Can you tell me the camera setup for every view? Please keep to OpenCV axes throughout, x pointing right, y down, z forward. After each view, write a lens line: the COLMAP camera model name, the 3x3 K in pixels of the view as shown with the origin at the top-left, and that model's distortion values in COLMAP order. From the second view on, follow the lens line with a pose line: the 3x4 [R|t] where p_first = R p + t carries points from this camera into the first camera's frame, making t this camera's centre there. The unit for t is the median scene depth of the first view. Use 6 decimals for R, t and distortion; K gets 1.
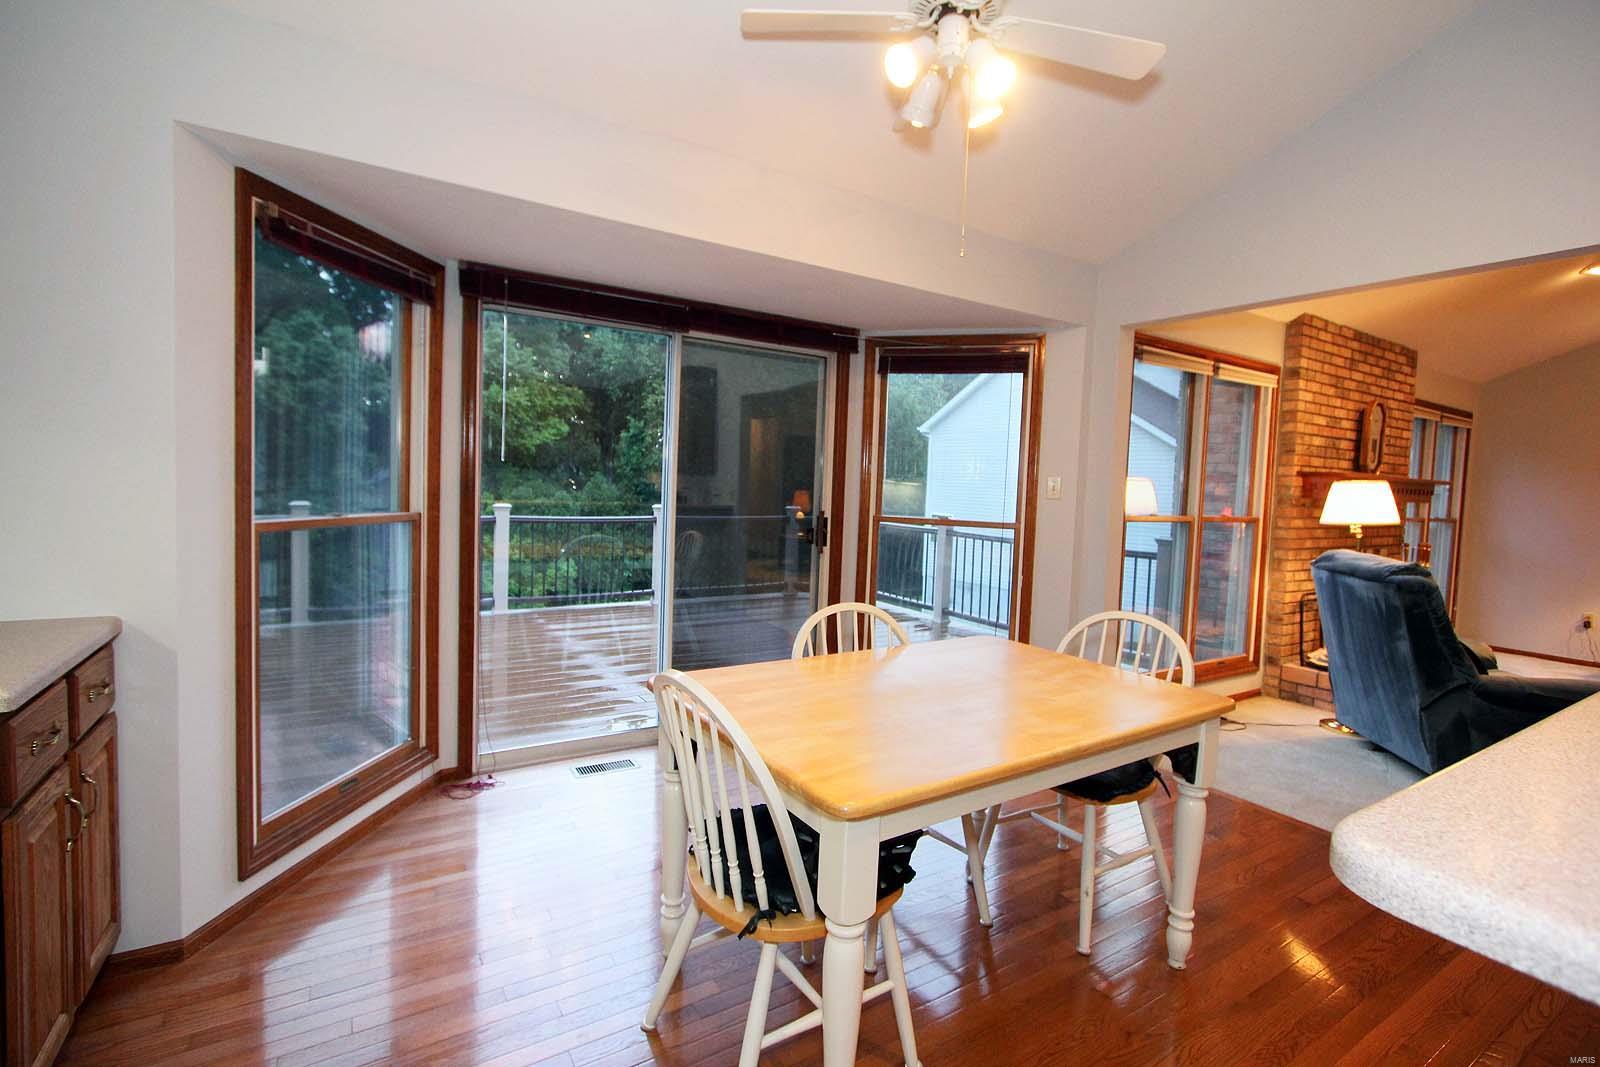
lens RADIAL K [[724.1, 0, 791.9], [0, 724.1, 520.2], [0, 0, 1]] dist [-0.016230, -0.000097]
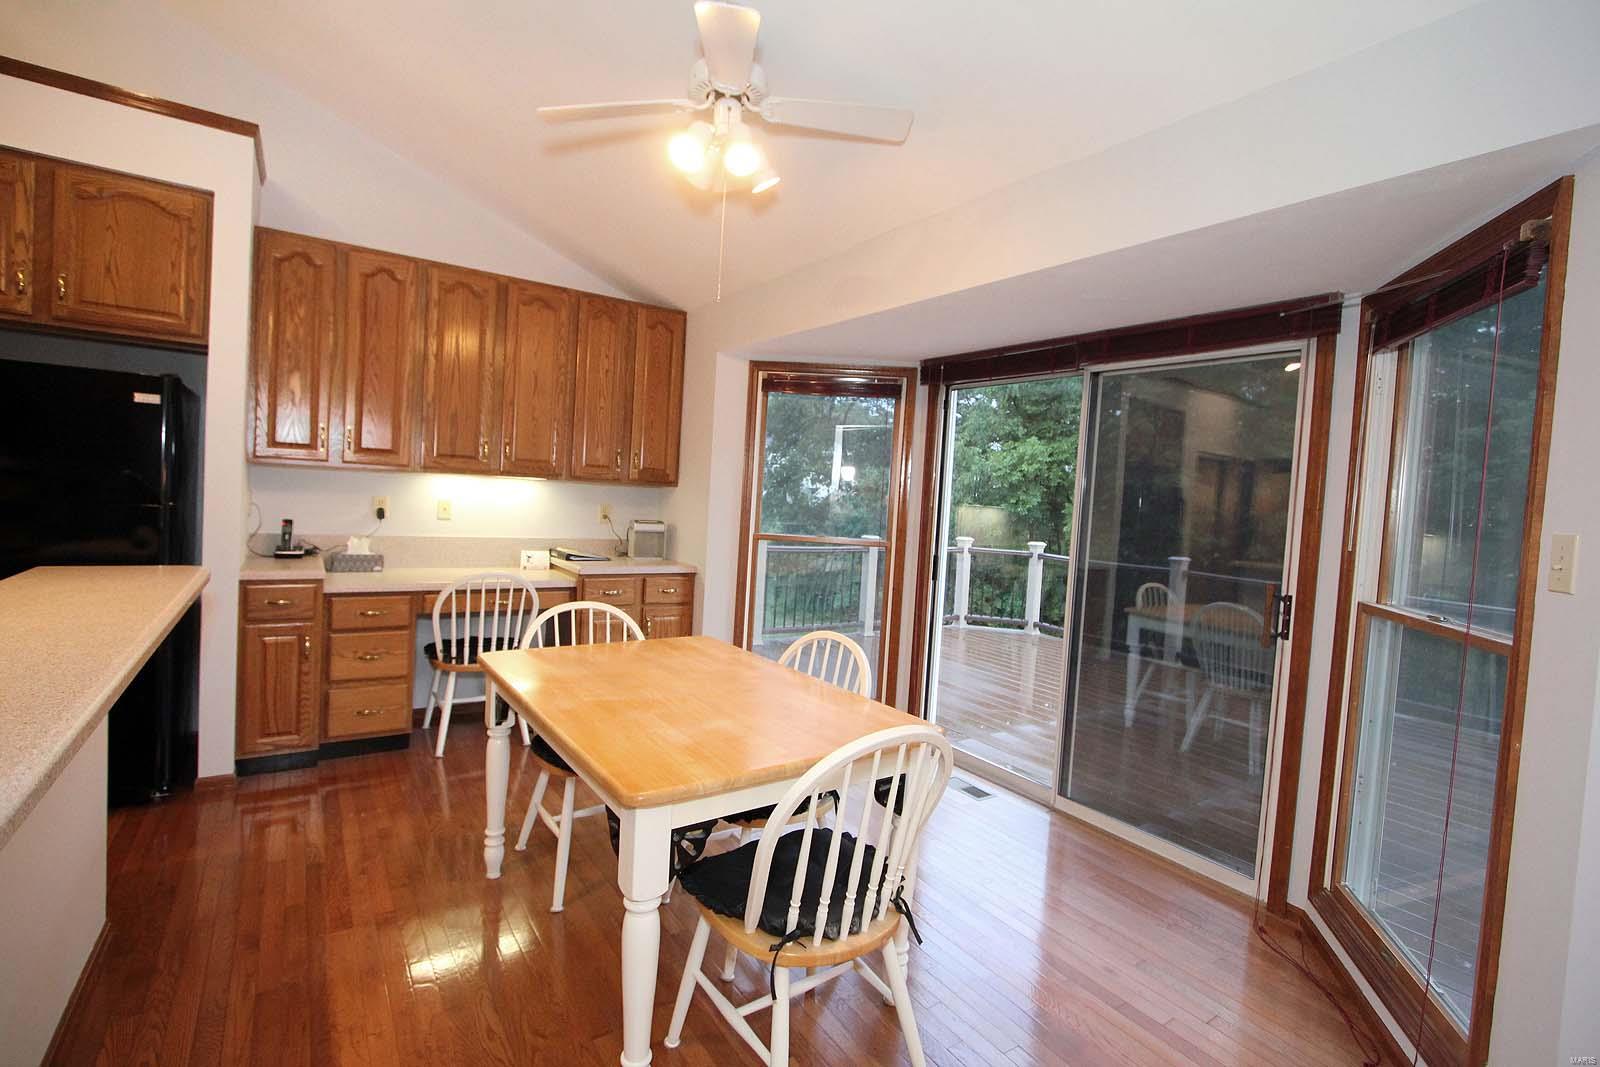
lens RADIAL K [[724.1, 0, 791.9], [0, 724.1, 520.2], [0, 0, 1]] dist [-0.016230, -0.000097]
pose [[0.046323, -0.002800, -0.998923, 0.554632], [-0.118416, 0.992930, -0.008274, -0.010774], [0.991883, 0.118672, 0.045664, 0.445594]]
